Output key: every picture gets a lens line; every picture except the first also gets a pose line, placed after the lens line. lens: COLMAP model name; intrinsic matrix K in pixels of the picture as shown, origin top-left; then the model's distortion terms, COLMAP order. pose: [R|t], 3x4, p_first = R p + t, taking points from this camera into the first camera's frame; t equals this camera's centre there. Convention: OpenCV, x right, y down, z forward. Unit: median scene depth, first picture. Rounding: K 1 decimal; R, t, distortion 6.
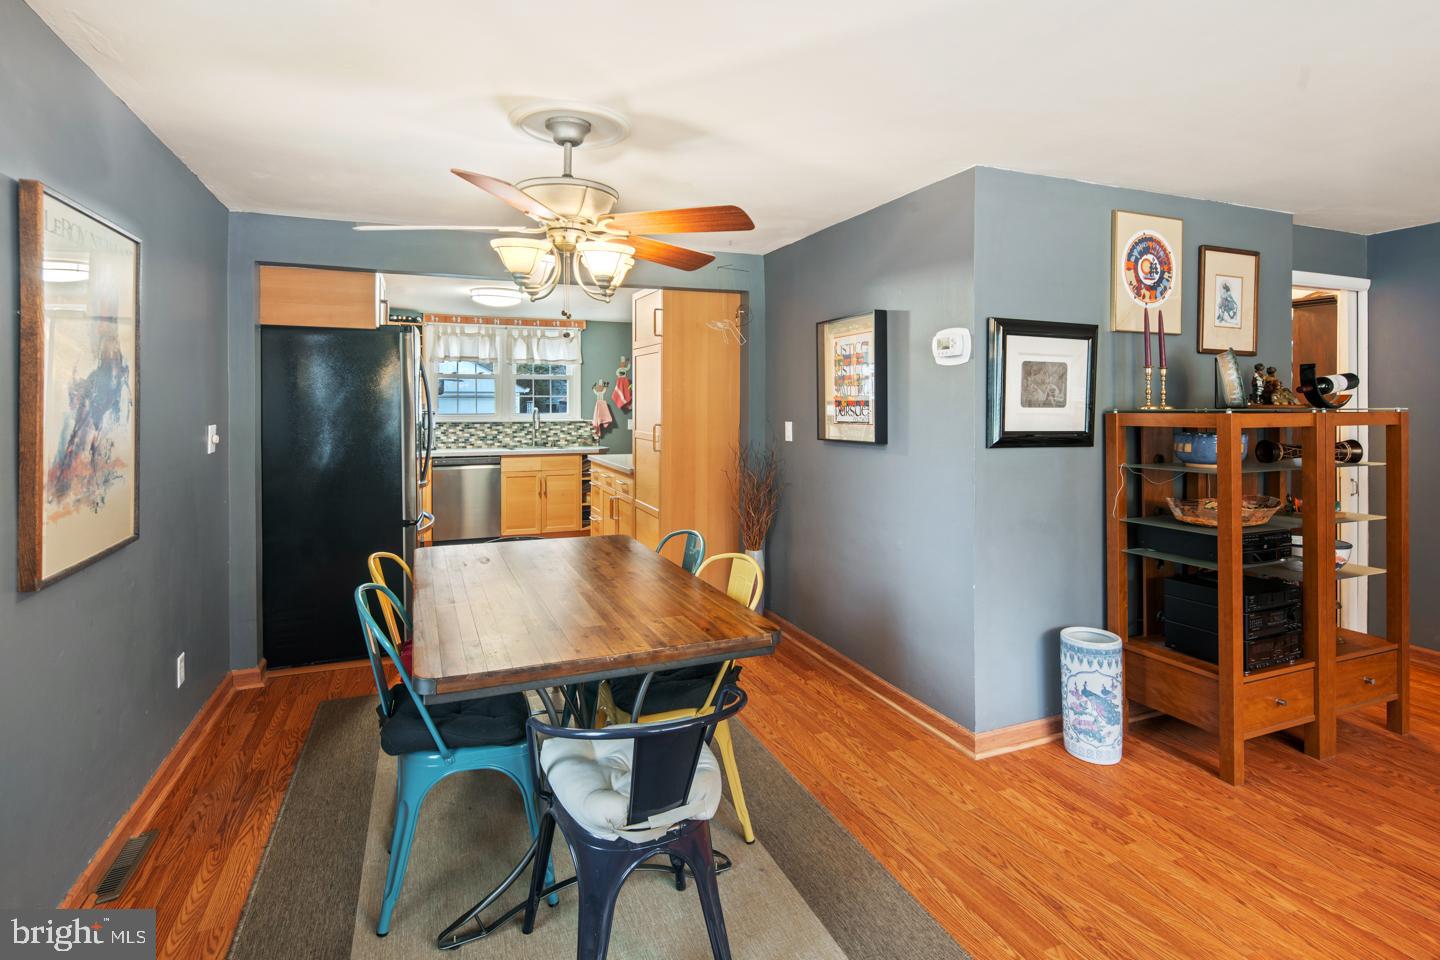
lens RADIAL K [[703.8, 0, 709.5], [0, 703.8, 407.6], [0, 0, 1]] dist [0.001041, -0.000592]
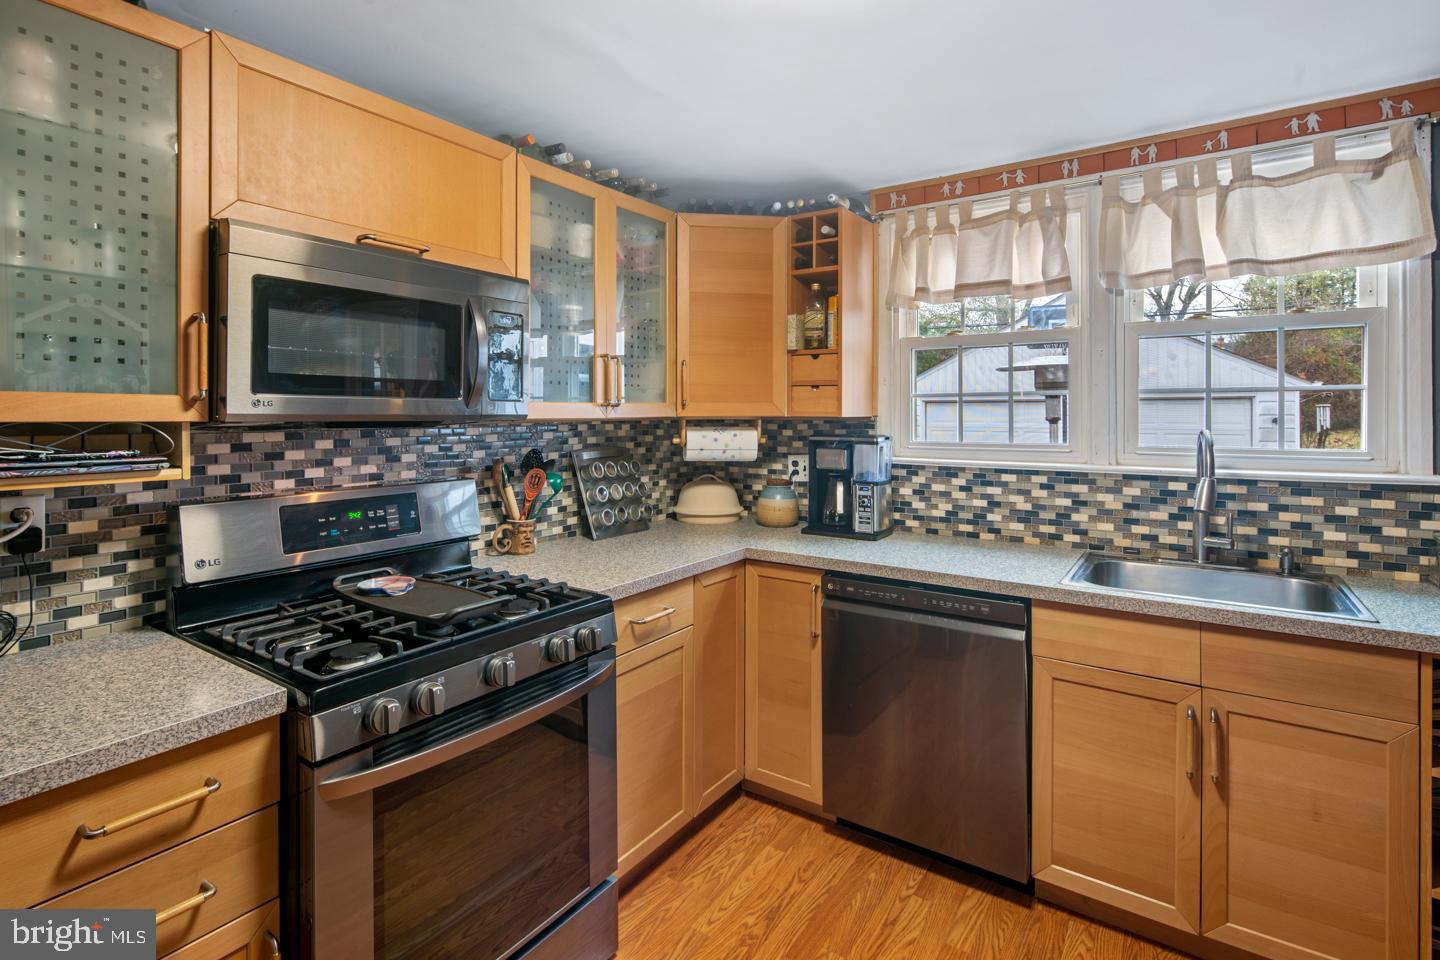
lens RADIAL K [[705.3, 0, 692.6], [0, 705.3, 412.2], [0, 0, 1]] dist [0.004629, -0.003866]
pose [[0.536540, -0.001744, -0.843873, -0.120045], [0.000836, 0.999998, -0.001535, -0.007025], [0.843874, 0.000118, 0.536541, 0.688193]]
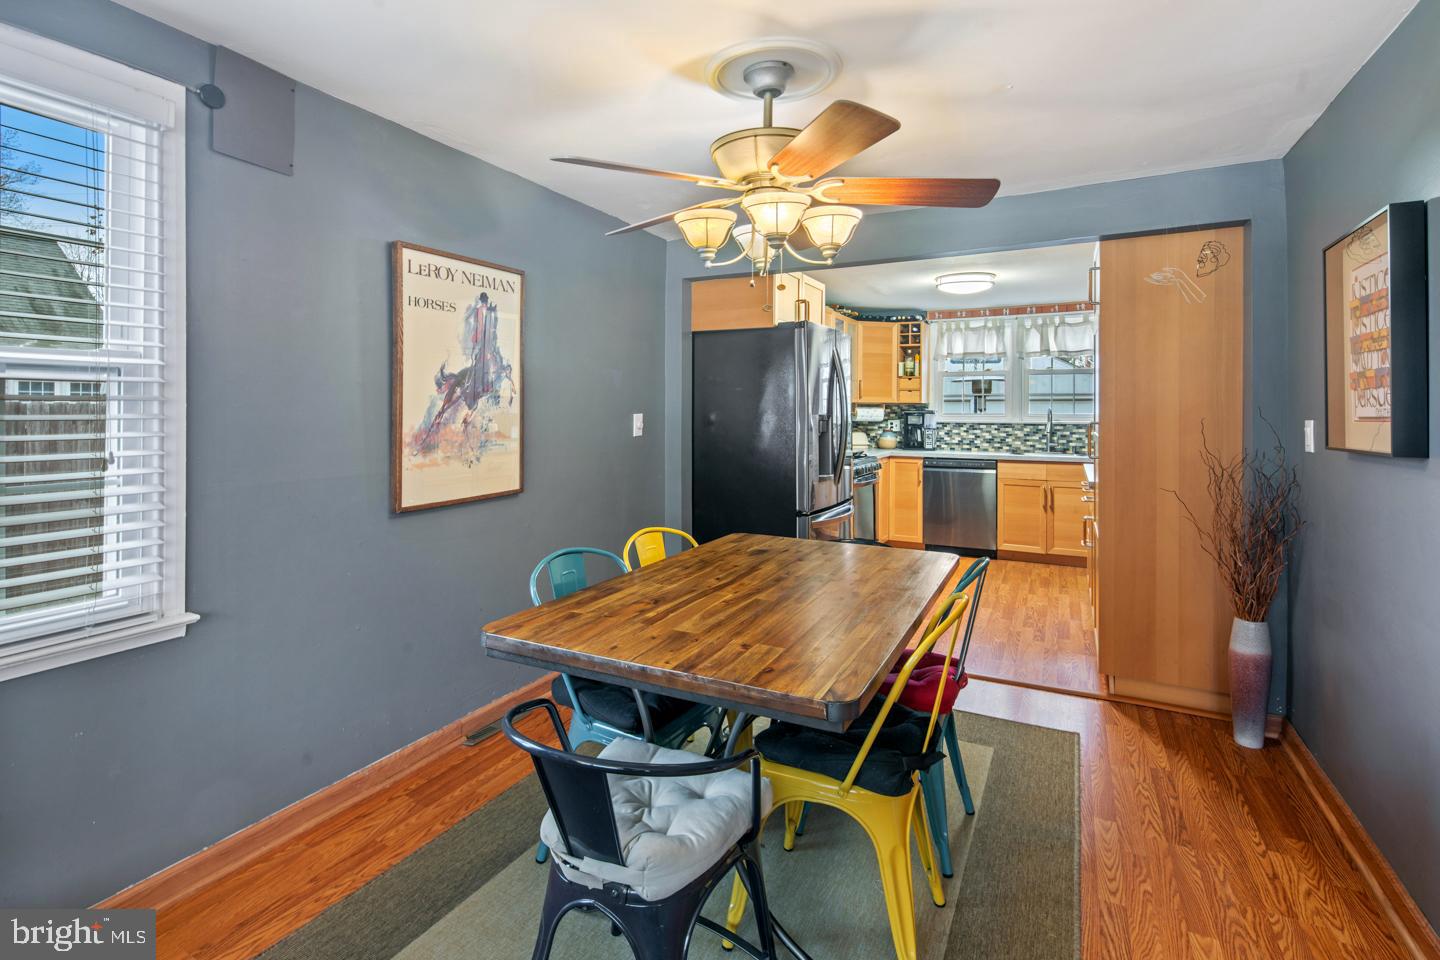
lens RADIAL K [[707.4, 0, 695.2], [0, 707.4, 409.2], [0, 0, 1]] dist [0.002689, -0.001075]
pose [[0.644474, -0.000147, -0.764626, 0.137595], [-0.005732, 0.999971, -0.005023, 0.009633], [0.764604, 0.007620, 0.644455, 0.115279]]
